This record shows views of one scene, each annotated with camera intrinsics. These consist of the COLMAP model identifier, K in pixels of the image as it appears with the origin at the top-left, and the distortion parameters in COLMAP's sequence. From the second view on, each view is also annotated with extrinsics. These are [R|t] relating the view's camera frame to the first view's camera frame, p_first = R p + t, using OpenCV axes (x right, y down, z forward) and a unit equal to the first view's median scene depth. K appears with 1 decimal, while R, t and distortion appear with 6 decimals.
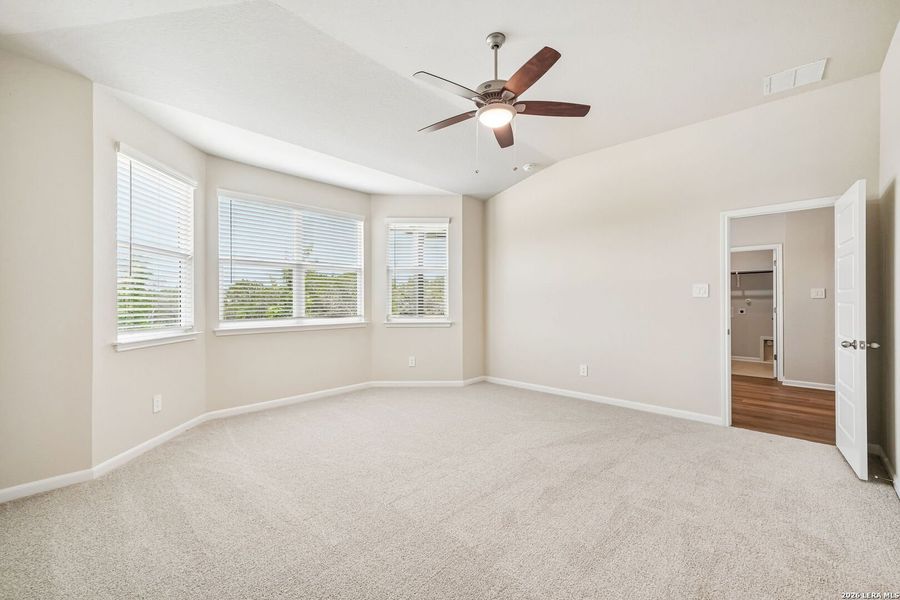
lens RADIAL K [[374.3, 0, 446.1], [0, 374.3, 299.2], [0, 0, 1]] dist [0.005745, 0.002676]
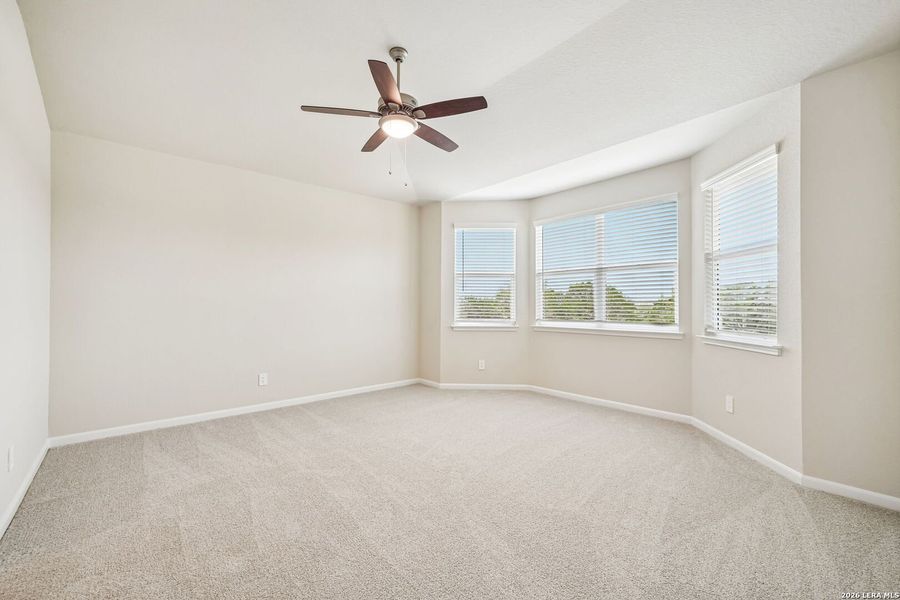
lens RADIAL K [[374.3, 0, 446.4], [0, 374.3, 299.9], [0, 0, 1]] dist [0.005745, 0.002676]
pose [[-0.095313, -0.009069, -0.995406, 0.659159], [0.007744, 0.999921, -0.009852, -0.001305], [0.995417, -0.008648, -0.095235, 0.701054]]
